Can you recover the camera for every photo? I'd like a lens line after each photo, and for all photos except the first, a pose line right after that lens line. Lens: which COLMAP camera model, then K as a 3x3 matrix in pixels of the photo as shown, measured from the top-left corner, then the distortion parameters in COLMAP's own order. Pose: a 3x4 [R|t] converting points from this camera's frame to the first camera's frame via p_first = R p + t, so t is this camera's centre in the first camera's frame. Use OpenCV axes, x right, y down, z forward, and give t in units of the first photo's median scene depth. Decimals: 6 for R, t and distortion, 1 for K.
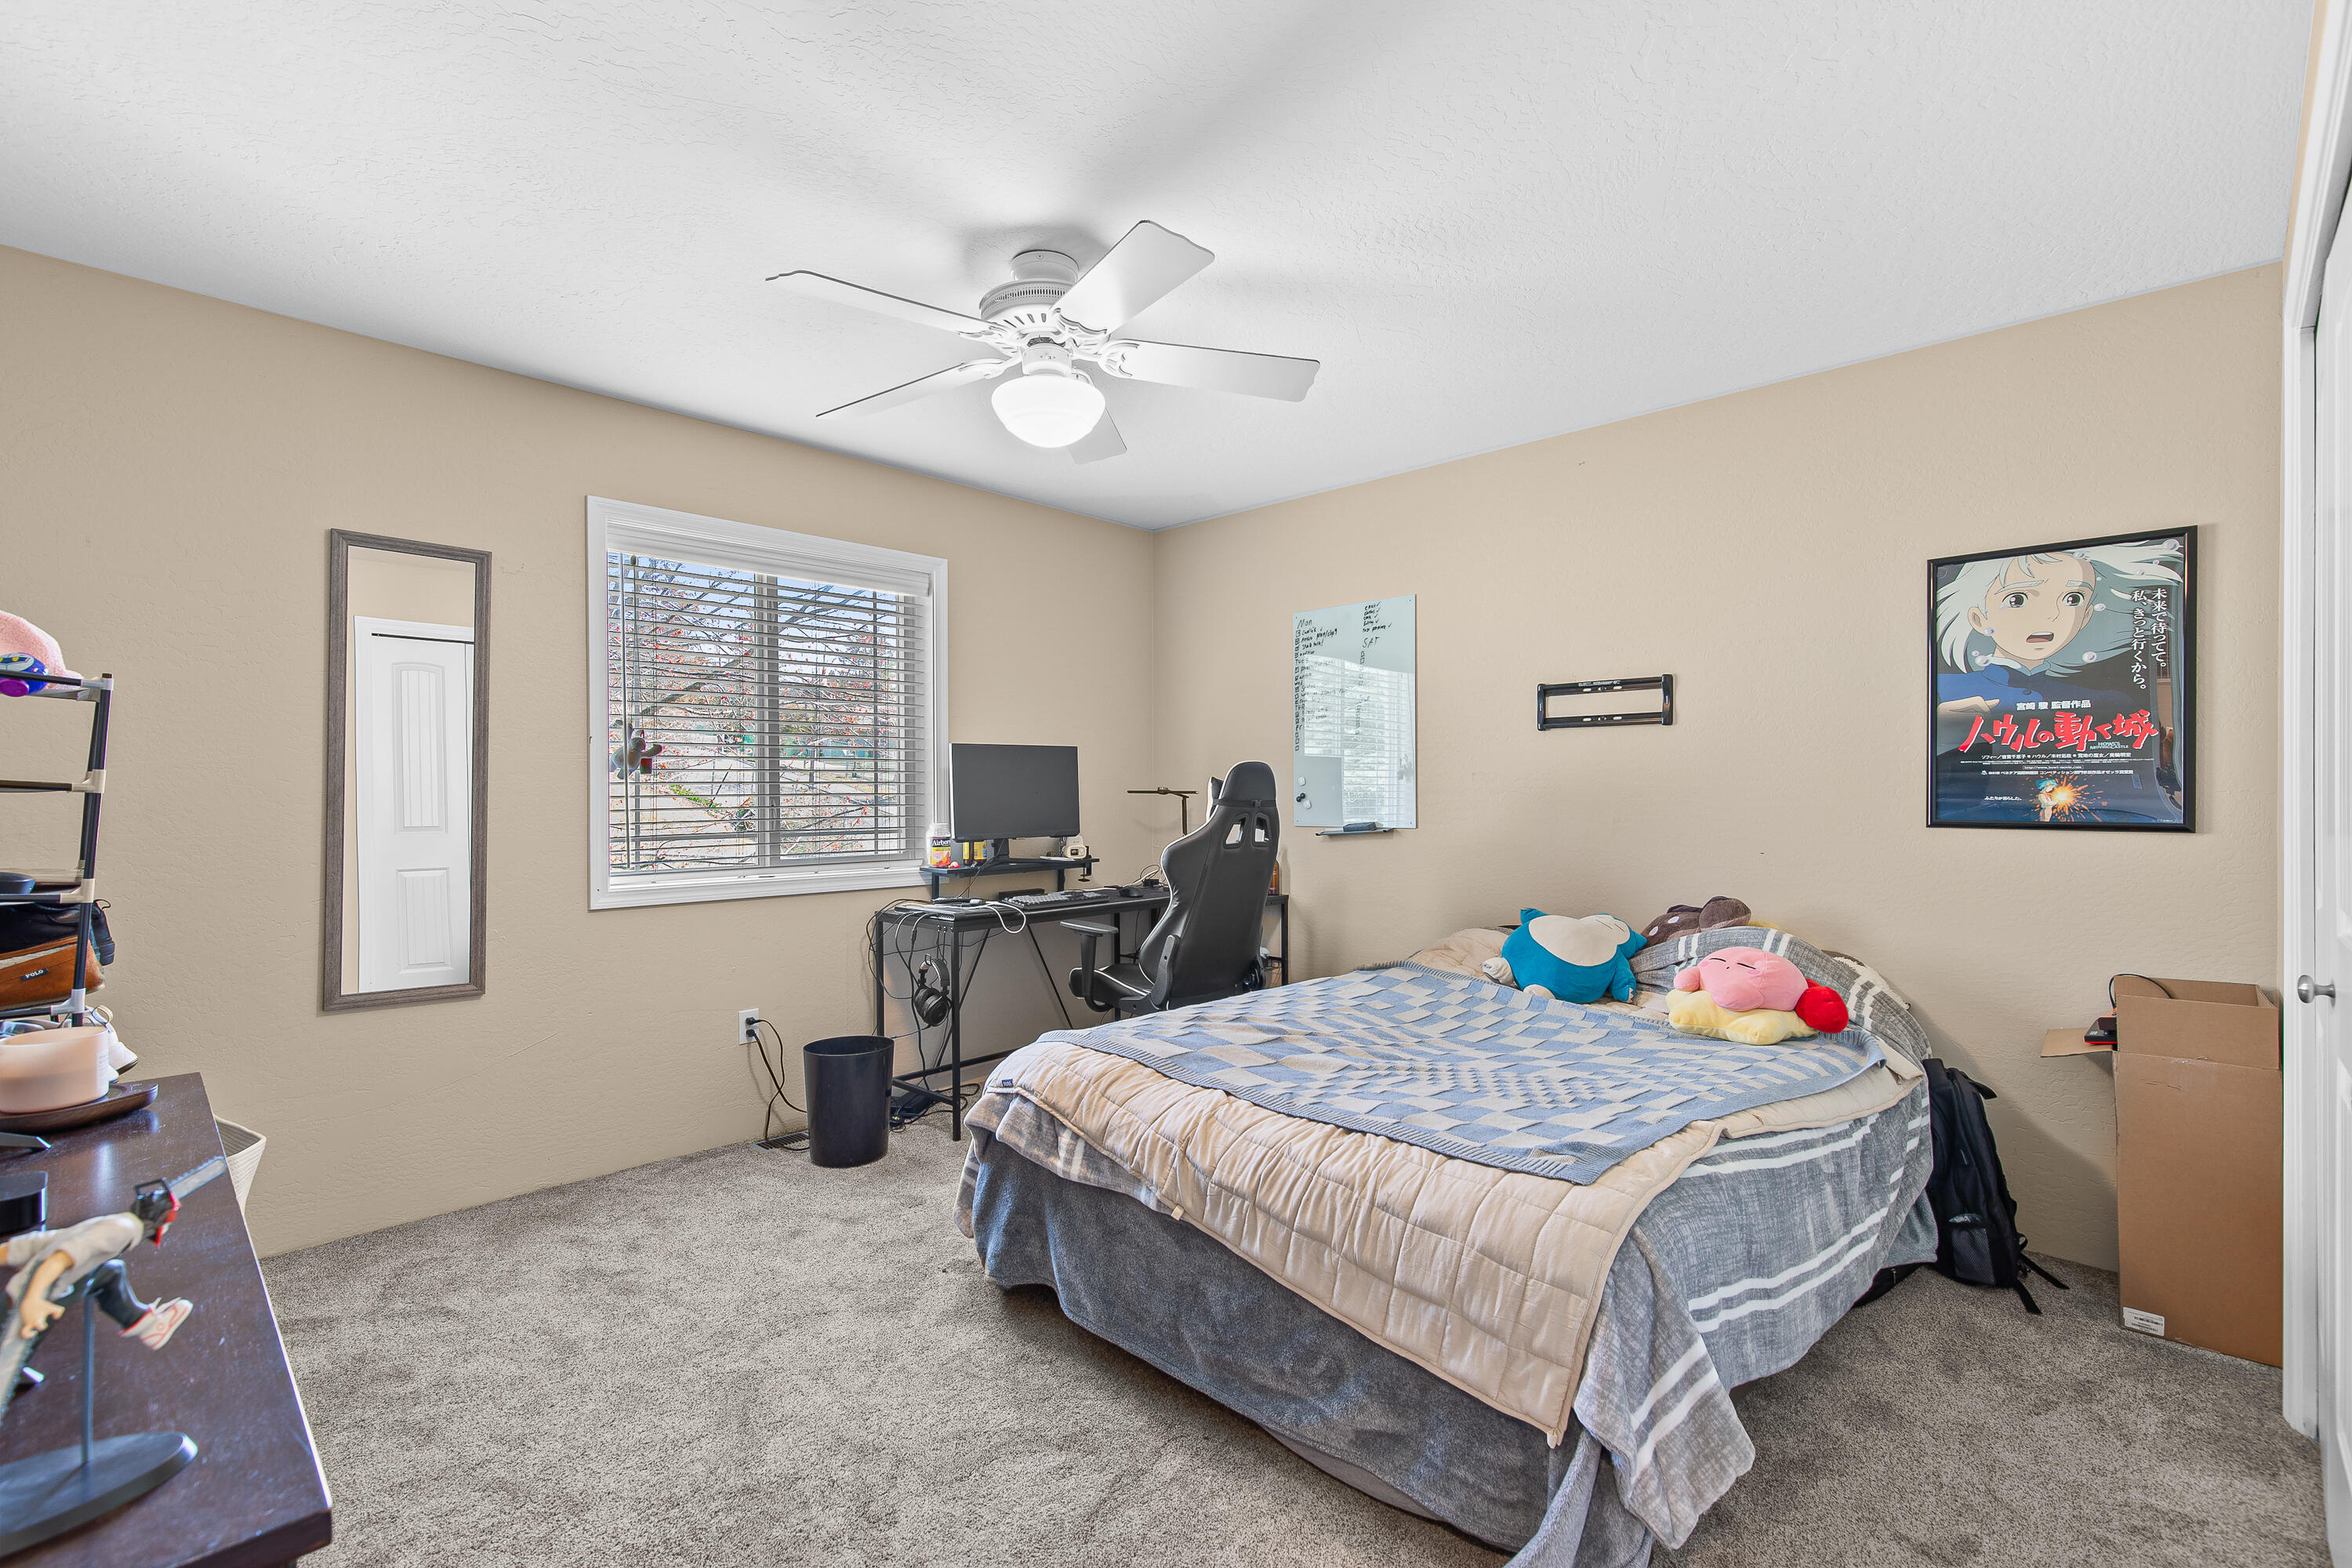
lens RADIAL K [[1068.8, 0, 1176.7], [0, 1068.8, 789.6], [0, 0, 1]] dist [0.011039, 0.000003]
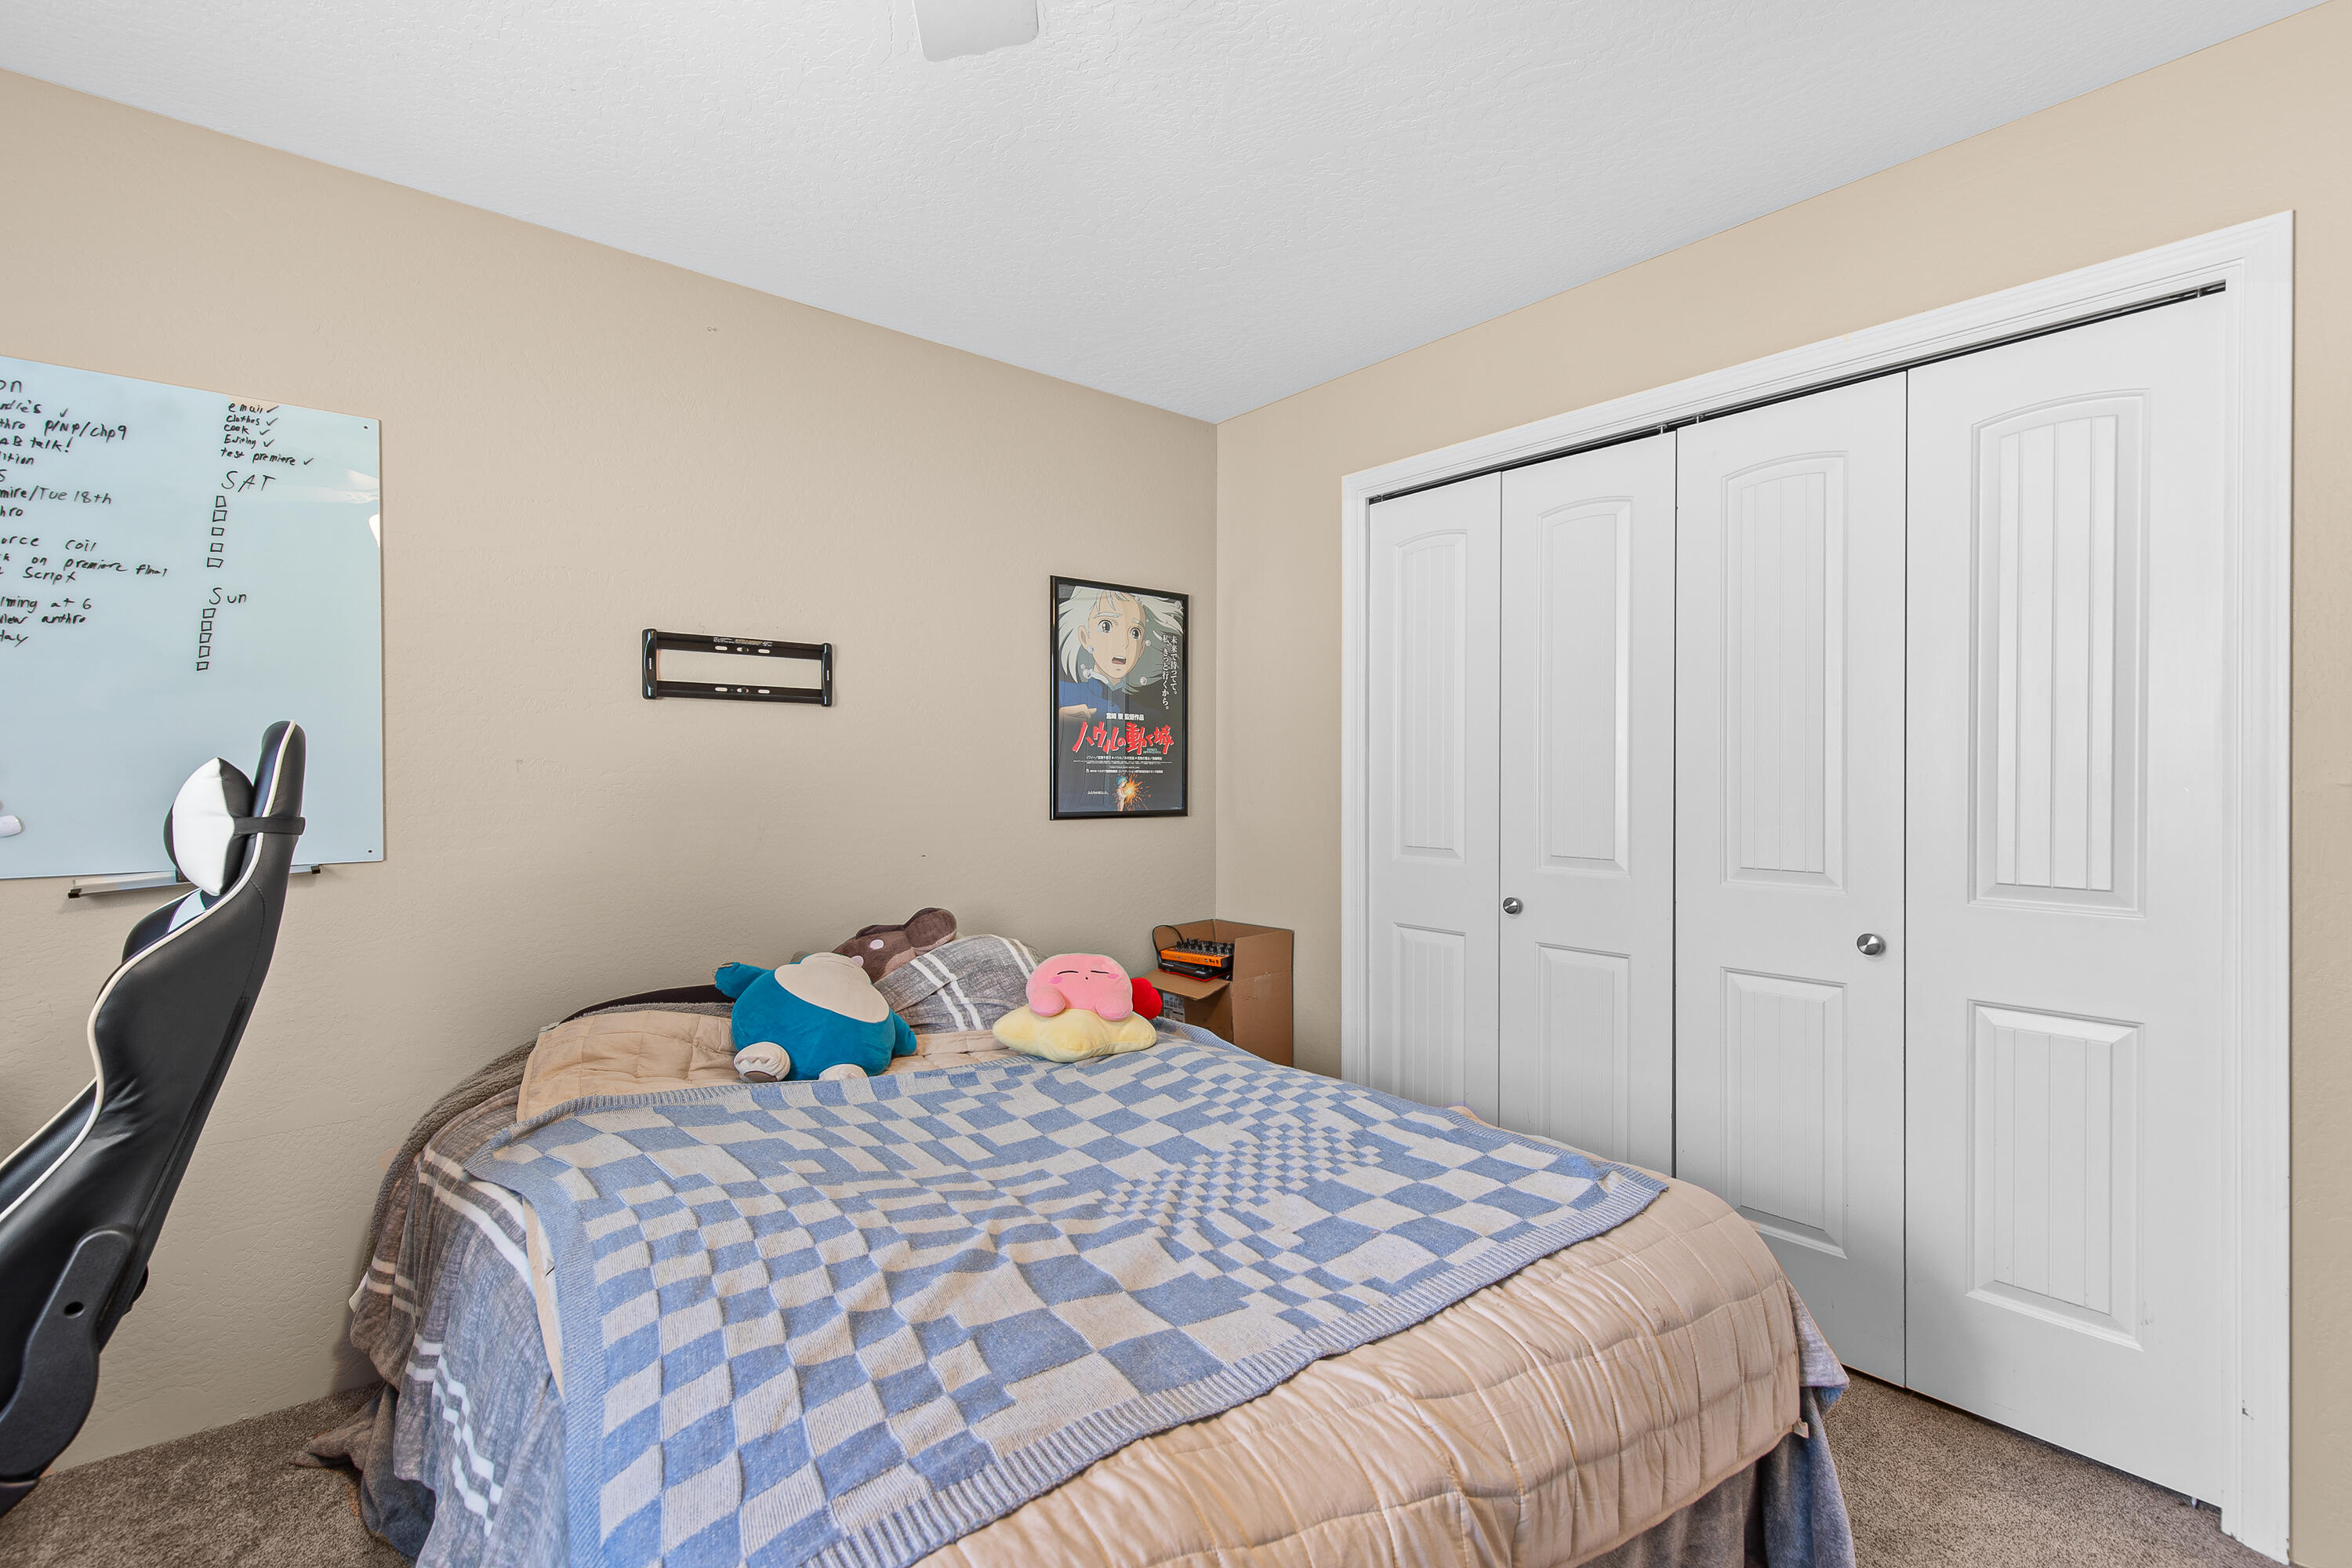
lens RADIAL K [[1068.8, 0, 1176.9], [0, 1068.8, 779.2], [0, 0, 1]] dist [0.011039, 0.000003]
pose [[0.102598, 0.002366, 0.994720, -0.384508], [0.000777, 0.999997, -0.002459, -0.003822], [-0.994723, 0.001025, 0.102596, 0.792808]]
